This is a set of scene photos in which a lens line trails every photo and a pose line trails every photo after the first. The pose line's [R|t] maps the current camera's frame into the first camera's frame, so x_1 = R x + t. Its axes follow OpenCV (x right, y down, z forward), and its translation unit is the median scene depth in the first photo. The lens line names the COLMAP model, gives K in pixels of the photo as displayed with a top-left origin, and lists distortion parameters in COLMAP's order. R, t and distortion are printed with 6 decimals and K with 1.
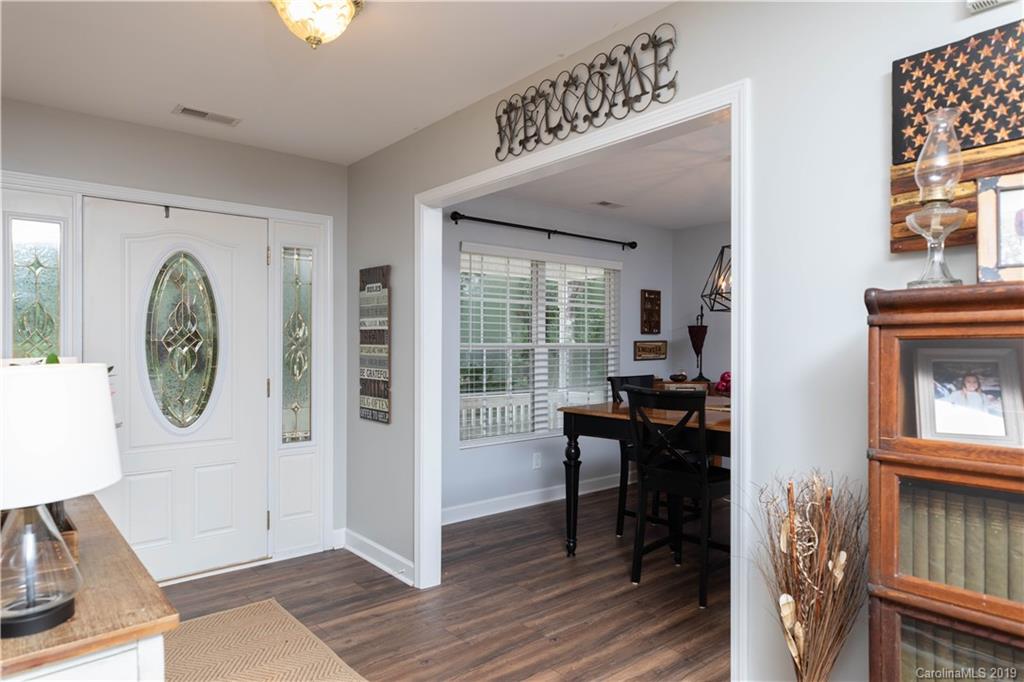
lens RADIAL K [[622.2, 0, 515.4], [0, 622.2, 334.8], [0, 0, 1]] dist [0.004114, -0.001122]
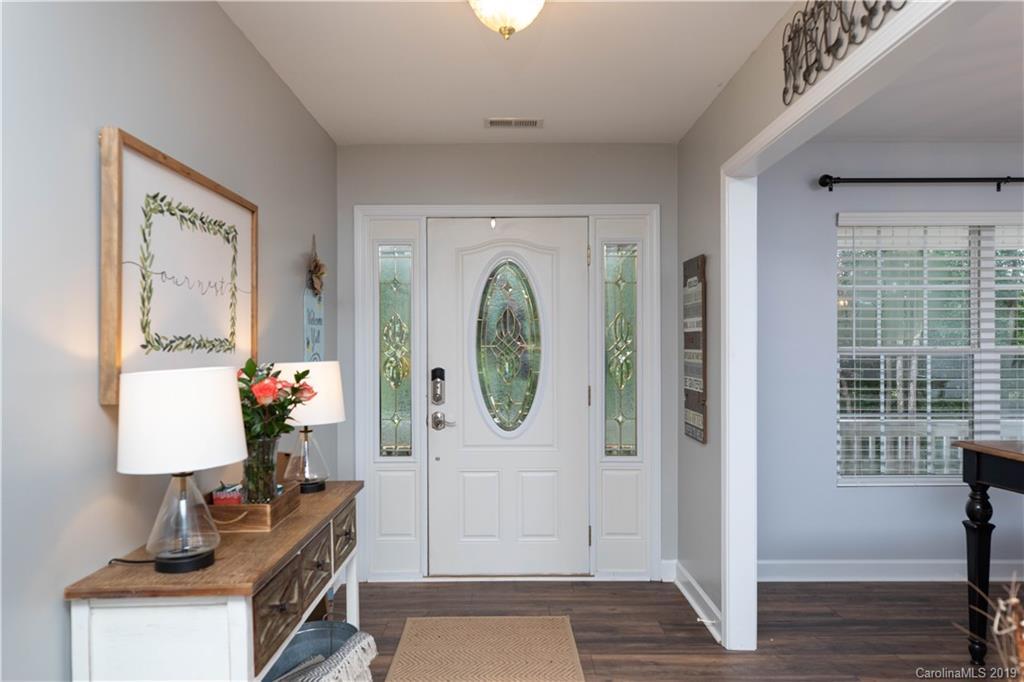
lens RADIAL K [[718.8, 0, 512.0], [0, 718.8, 341.0], [0, 0, 1]] dist [0.001563, 0.002292]
pose [[0.764141, -0.010533, -0.644963, 0.218791], [0.013816, 0.999905, 0.000039, 0.000783], [0.644901, -0.008941, 0.764214, 0.091794]]
